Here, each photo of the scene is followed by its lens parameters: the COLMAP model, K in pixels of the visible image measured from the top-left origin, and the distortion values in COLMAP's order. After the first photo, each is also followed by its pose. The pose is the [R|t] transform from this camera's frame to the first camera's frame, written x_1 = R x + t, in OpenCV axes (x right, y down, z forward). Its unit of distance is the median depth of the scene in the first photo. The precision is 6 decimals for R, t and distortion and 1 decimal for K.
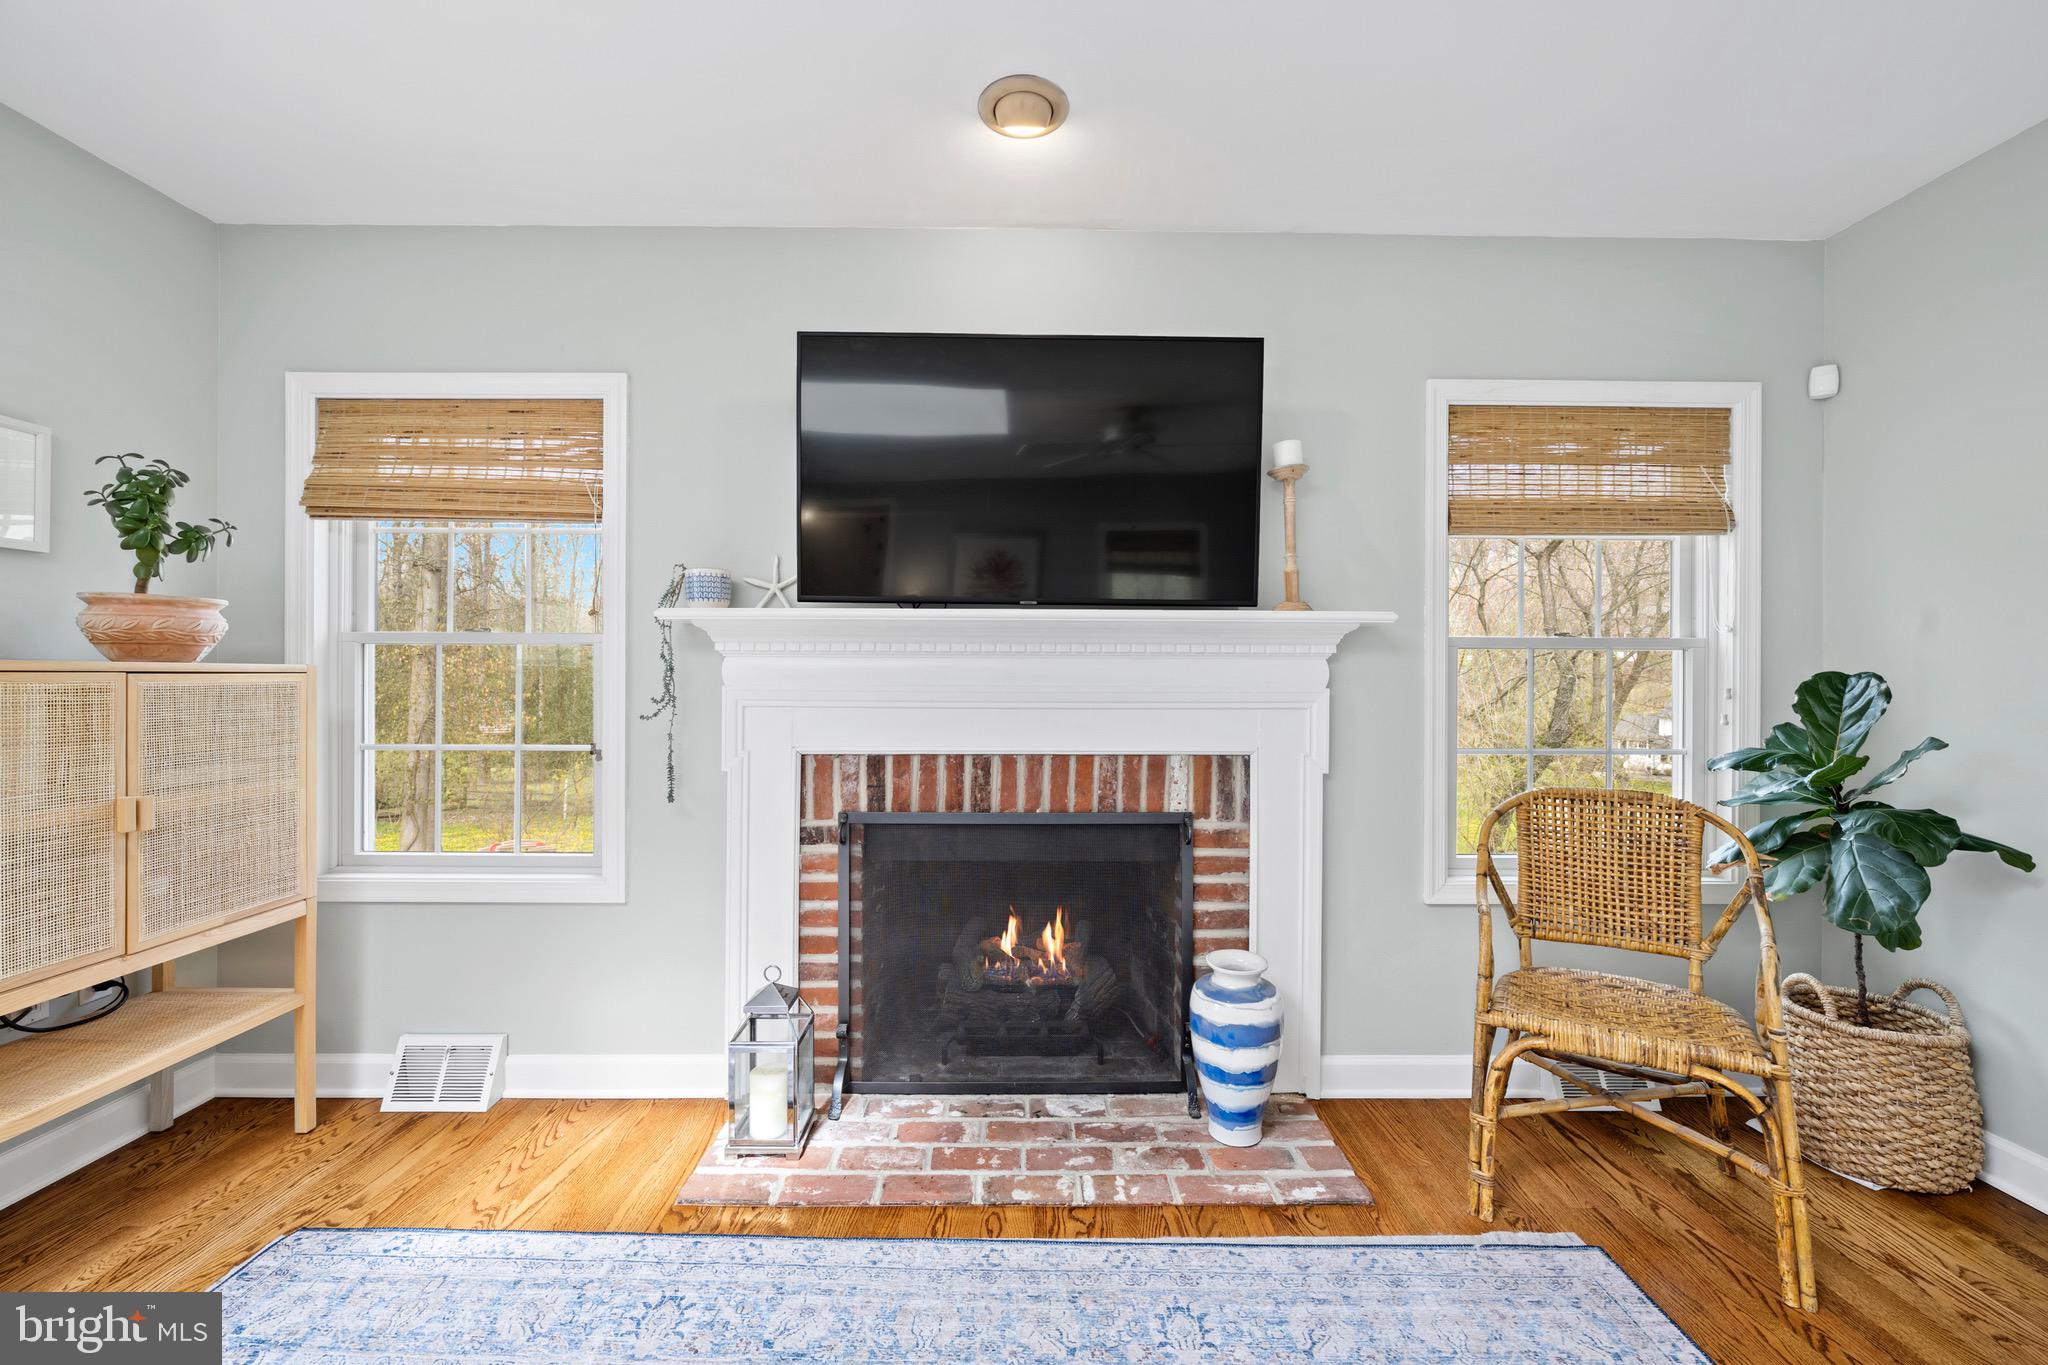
lens RADIAL K [[816.5, 0, 1025.6], [0, 816.5, 675.9], [0, 0, 1]] dist [-0.008427, 0.001026]
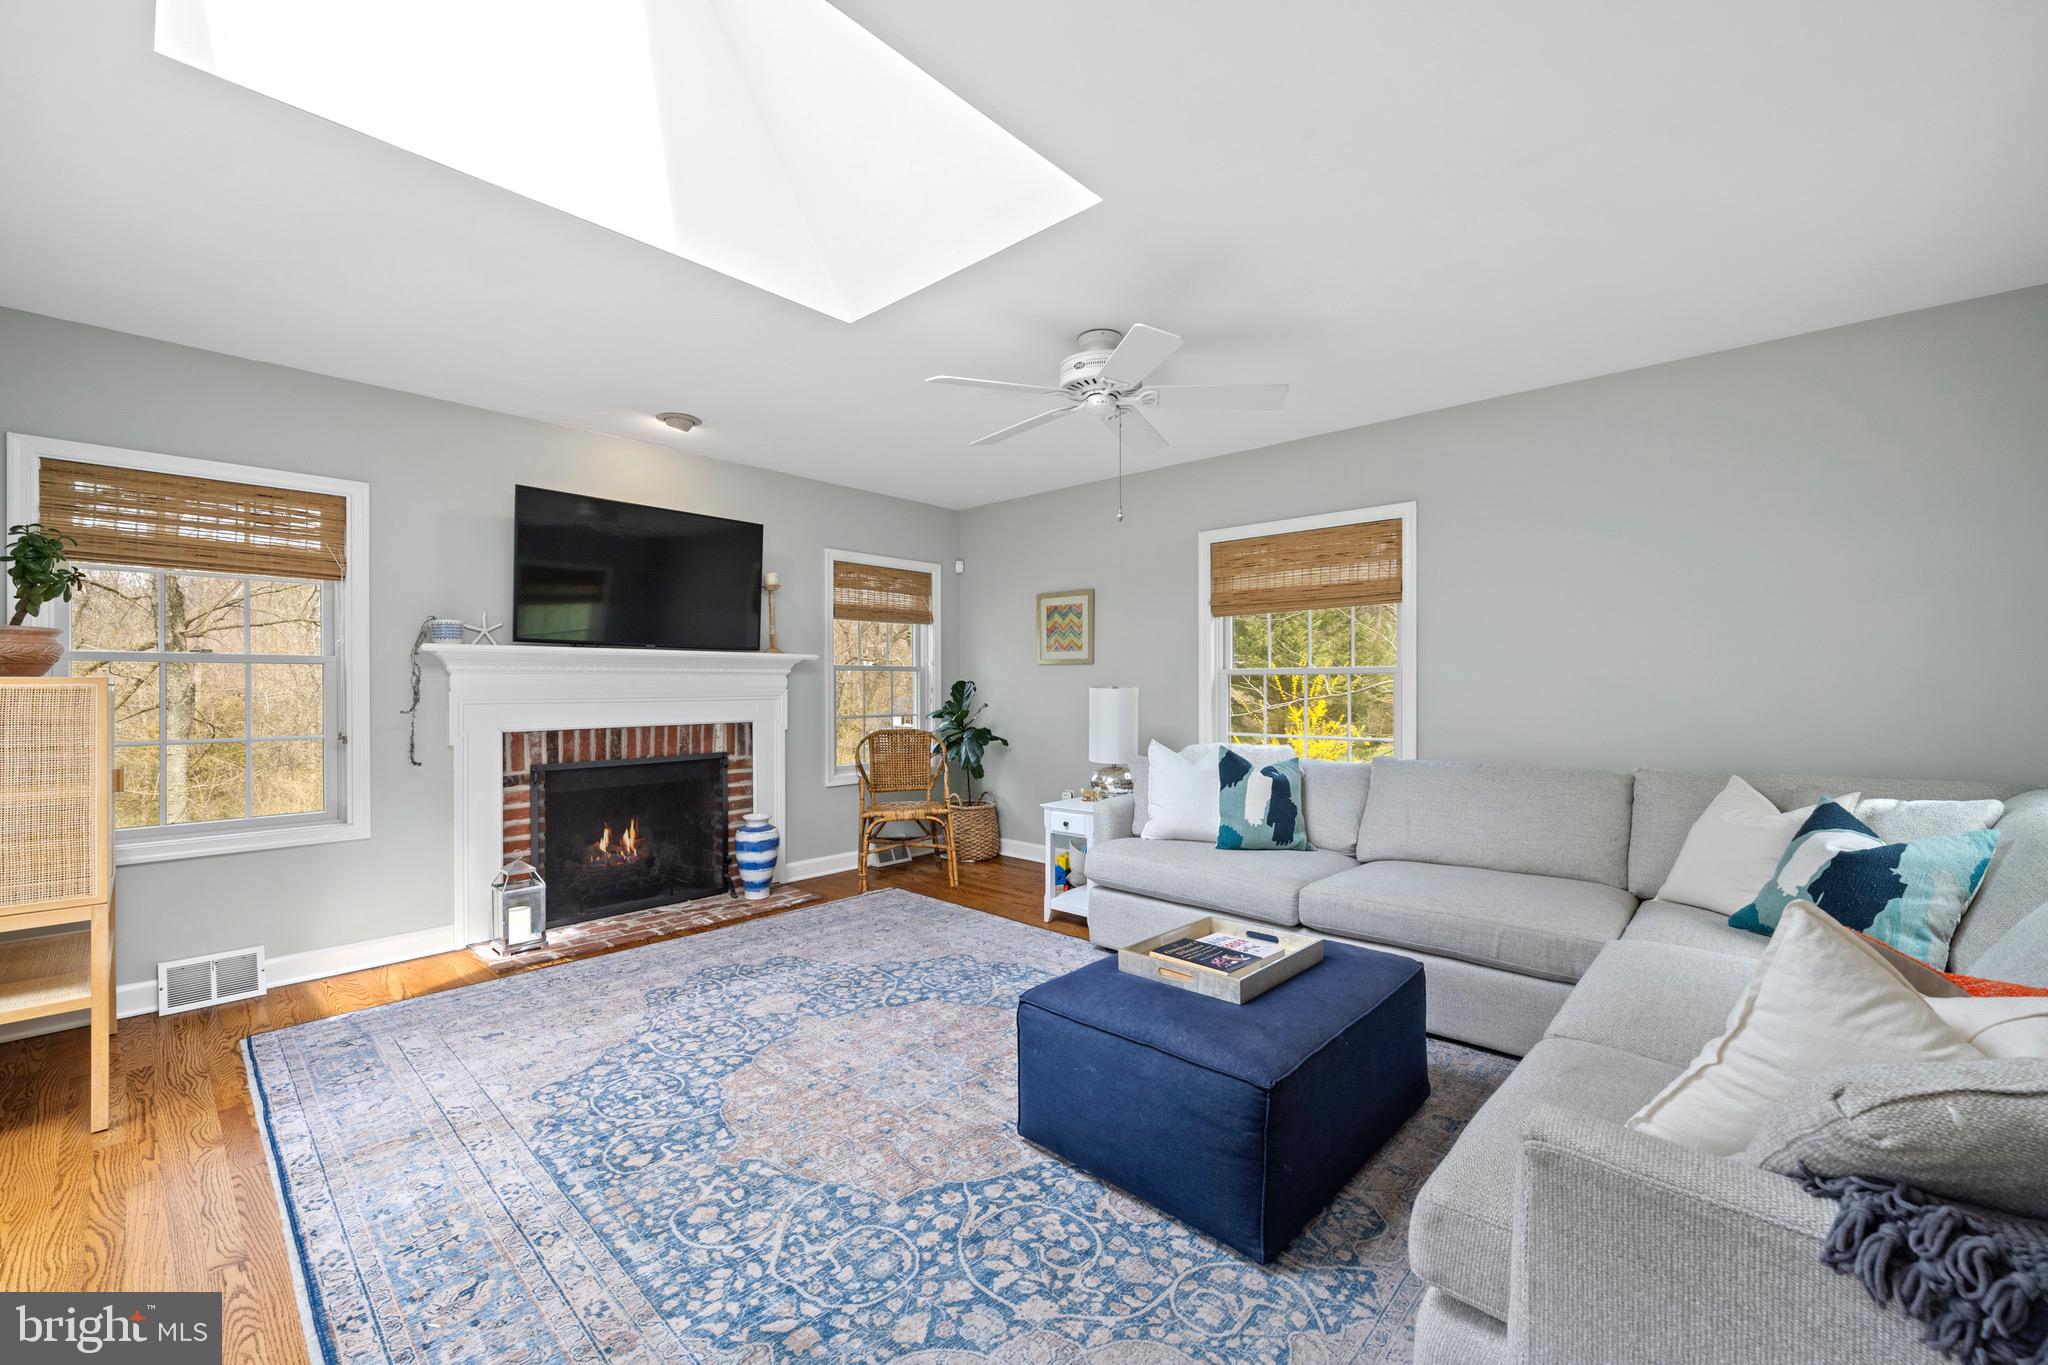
lens RADIAL K [[816.5, 0, 1022.7], [0, 816.5, 684.1], [0, 0, 1]] dist [-0.008427, 0.001026]
pose [[0.679067, -0.006347, 0.734049, -0.773680], [0.008094, 0.999967, 0.001159, 0.004533], [-0.734032, 0.005155, 0.679095, -0.896244]]
